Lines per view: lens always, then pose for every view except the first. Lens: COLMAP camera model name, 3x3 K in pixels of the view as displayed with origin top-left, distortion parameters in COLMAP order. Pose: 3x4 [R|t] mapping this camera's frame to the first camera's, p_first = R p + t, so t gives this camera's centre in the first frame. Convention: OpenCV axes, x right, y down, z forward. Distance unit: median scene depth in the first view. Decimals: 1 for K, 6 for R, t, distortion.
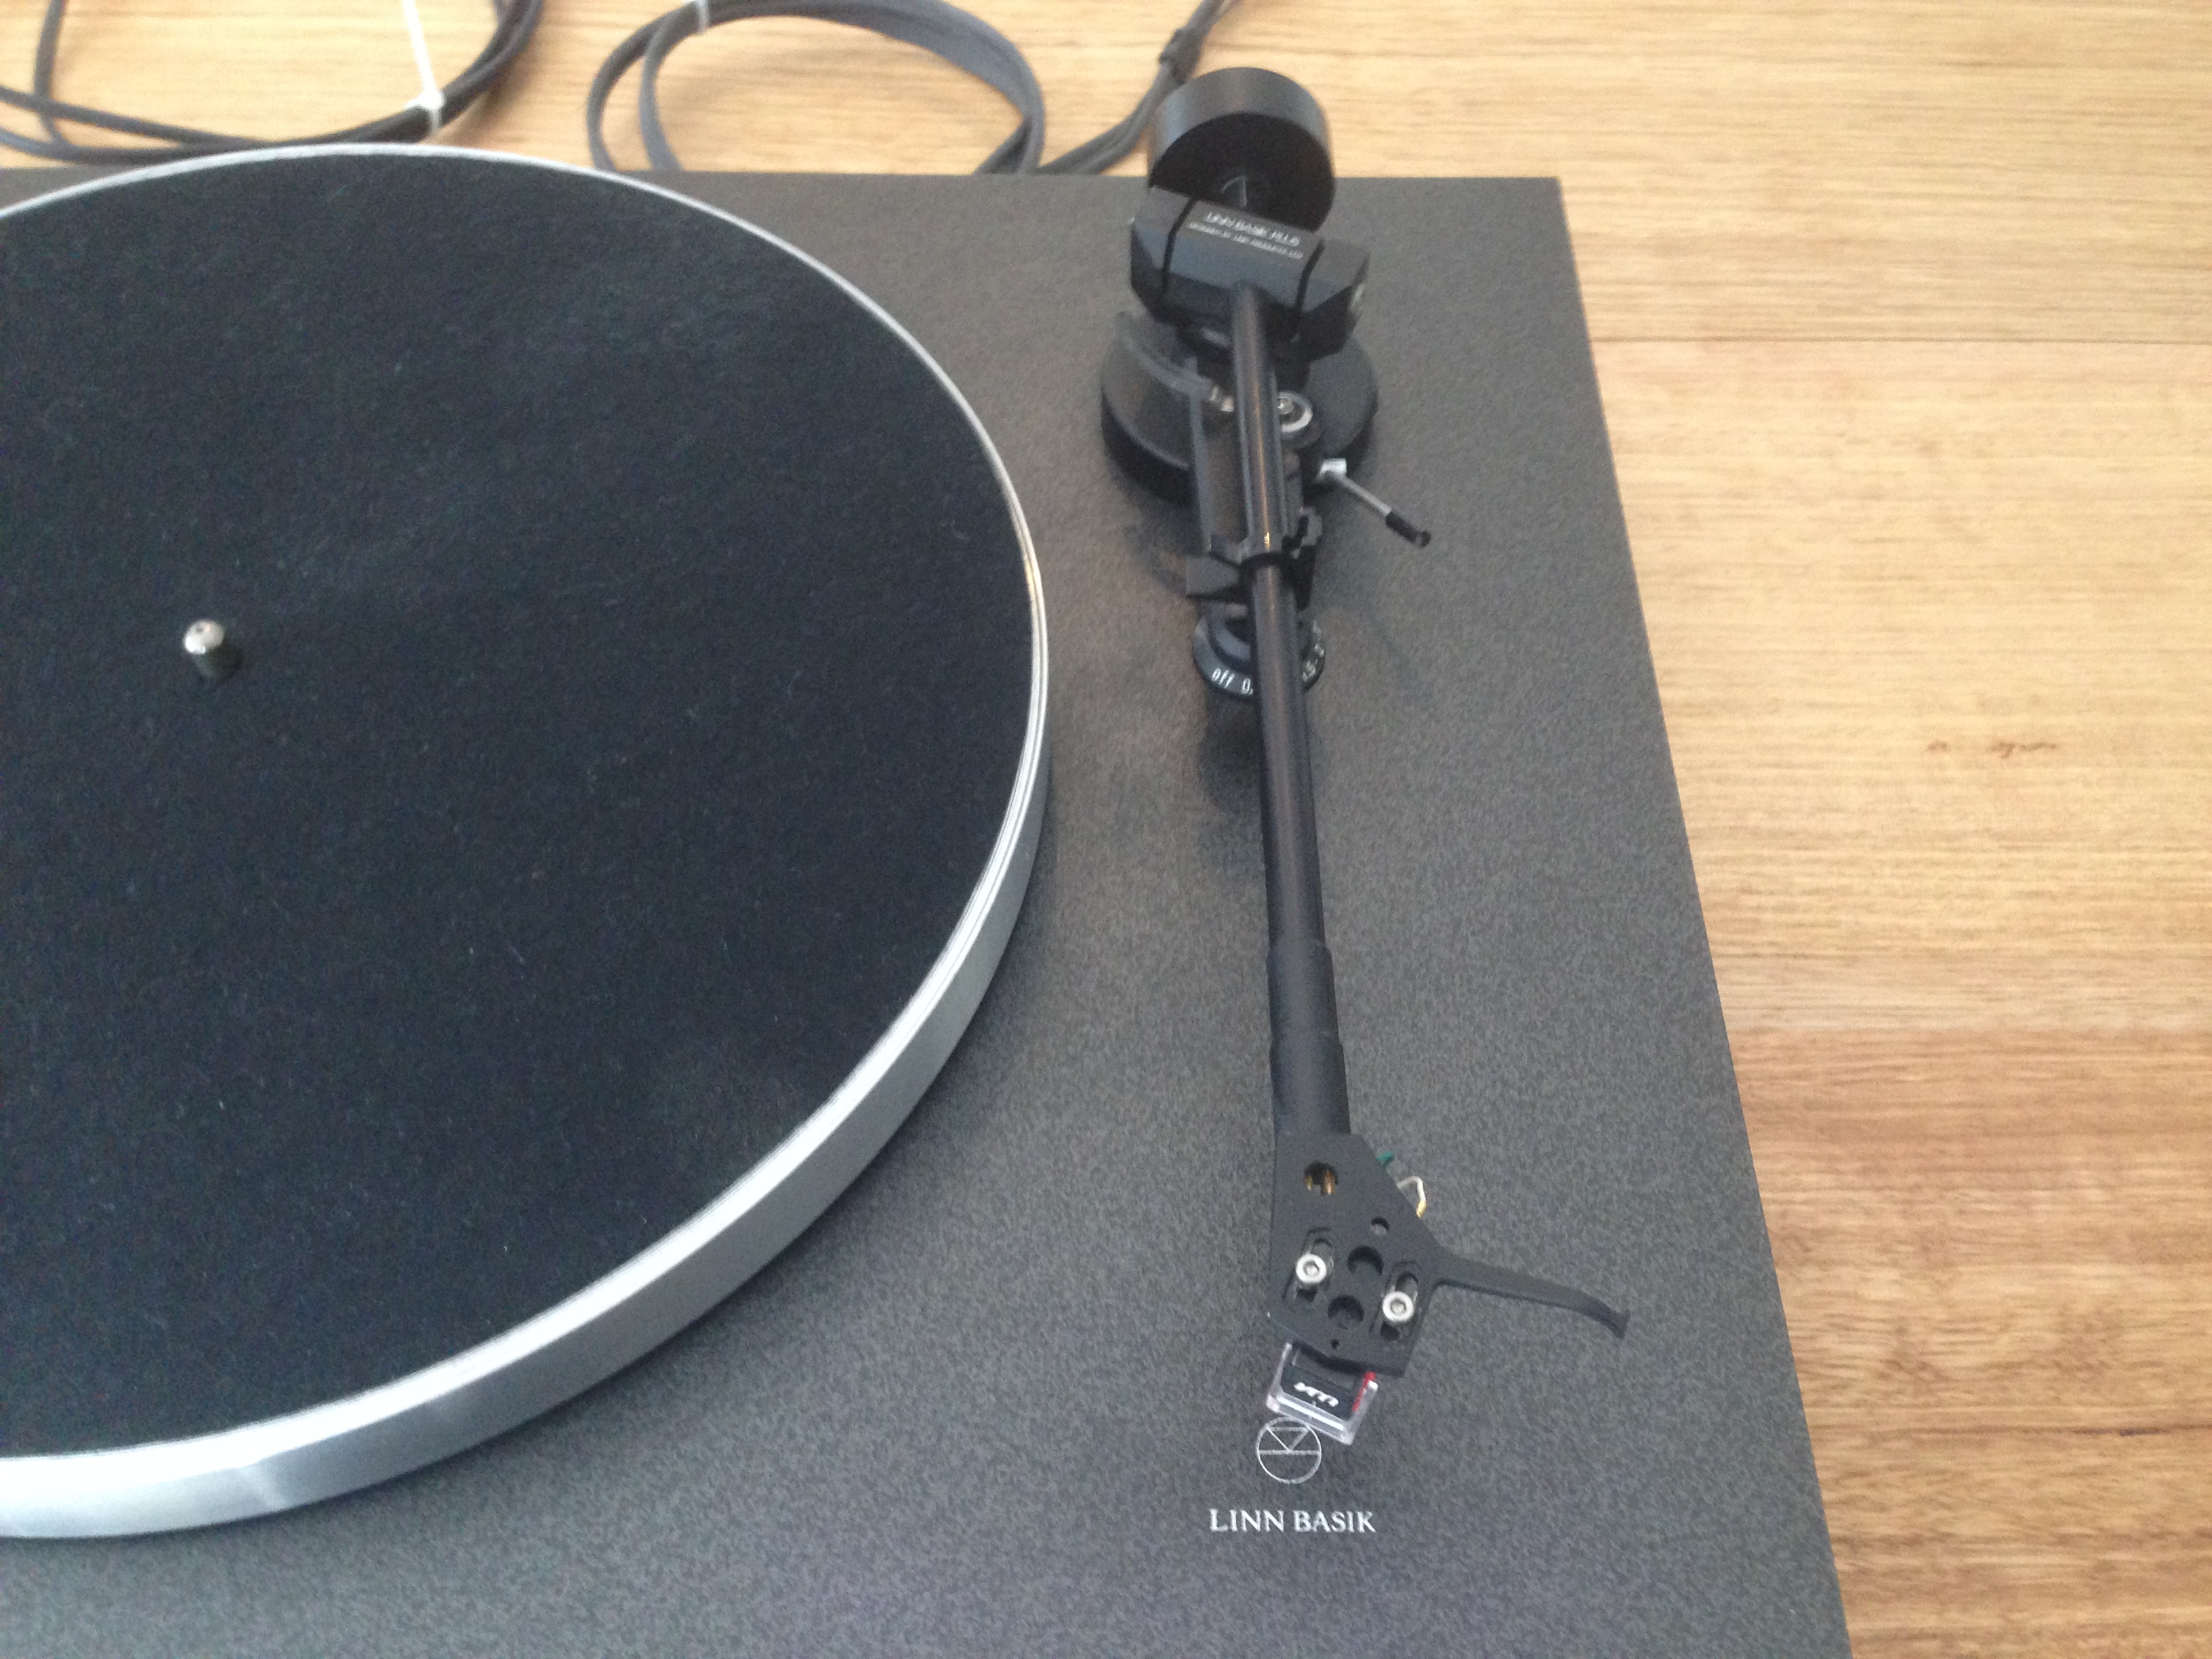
lens RADIAL K [[2062.5, 0, 1106.0], [0, 2062.5, 829.5], [0, 0, 1]] dist [0.139824, -0.270604]
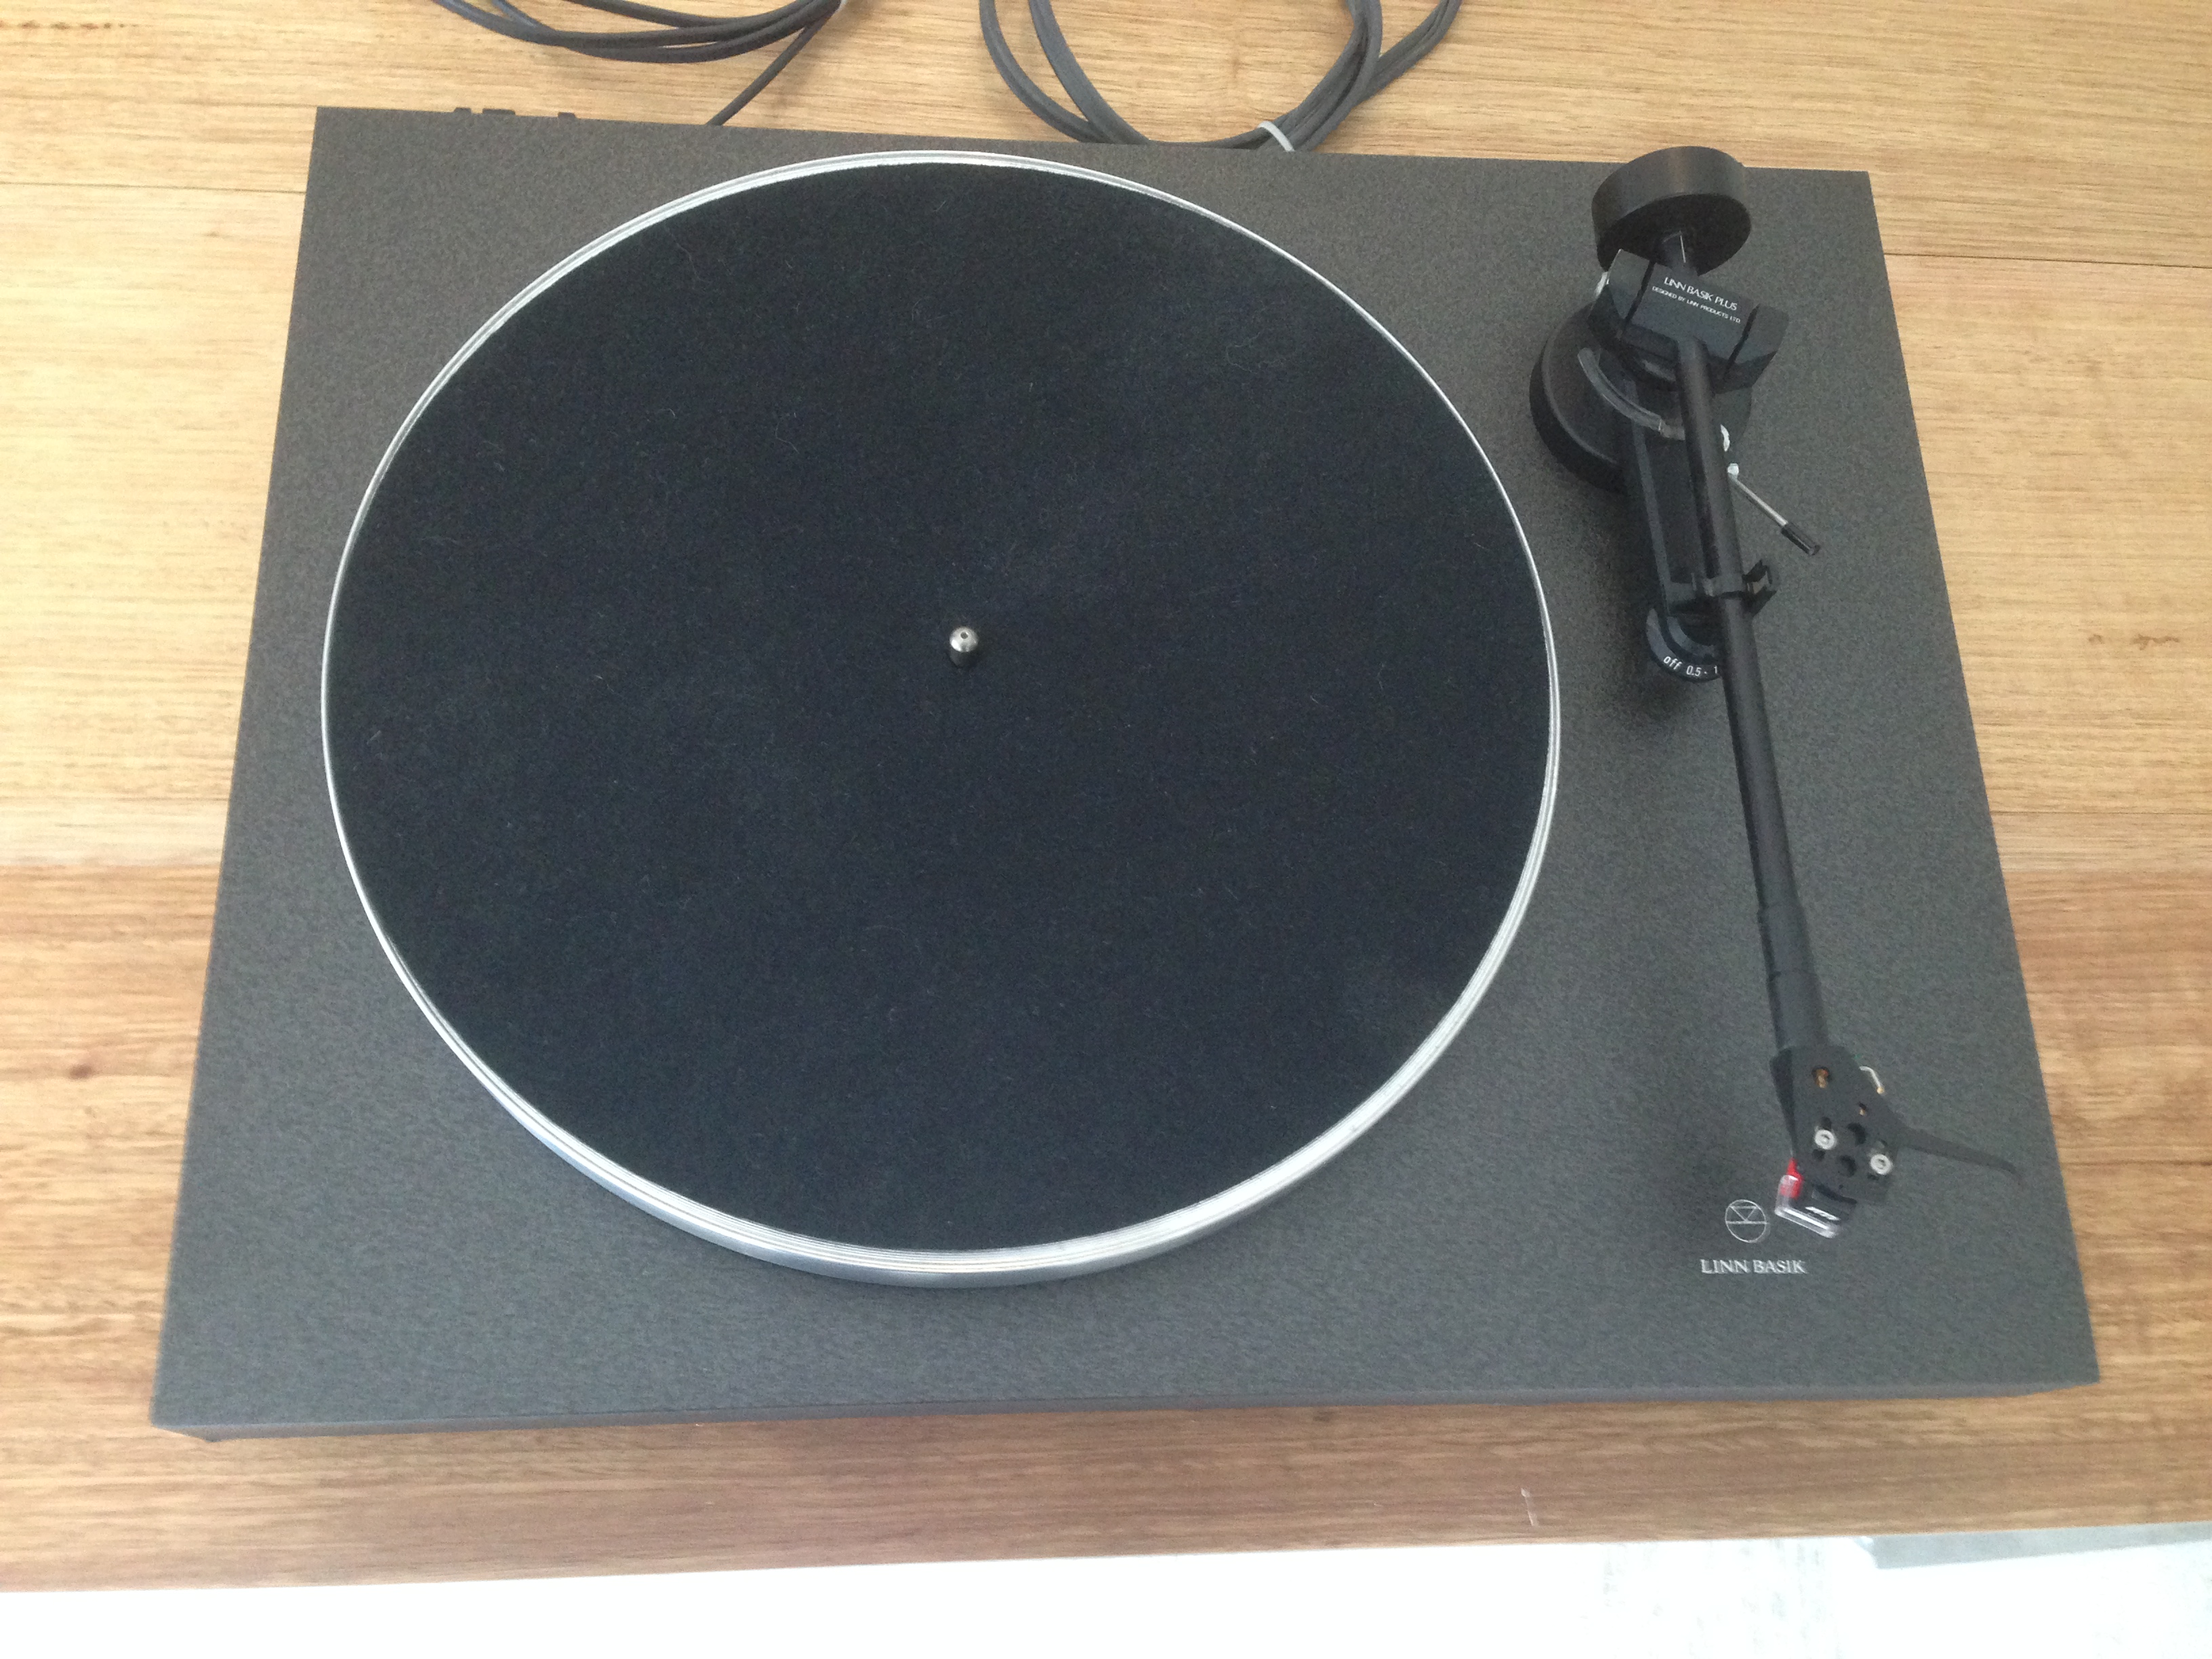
lens RADIAL K [[2062.5, 0, 1106.0], [0, 2062.5, 829.5], [0, 0, 1]] dist [0.139824, -0.270604]
pose [[0.995381, 0.006793, 0.095767, -0.395186], [-0.029886, 0.969856, 0.241840, -0.254190], [-0.091238, -0.243585, 0.965579, -0.281999]]
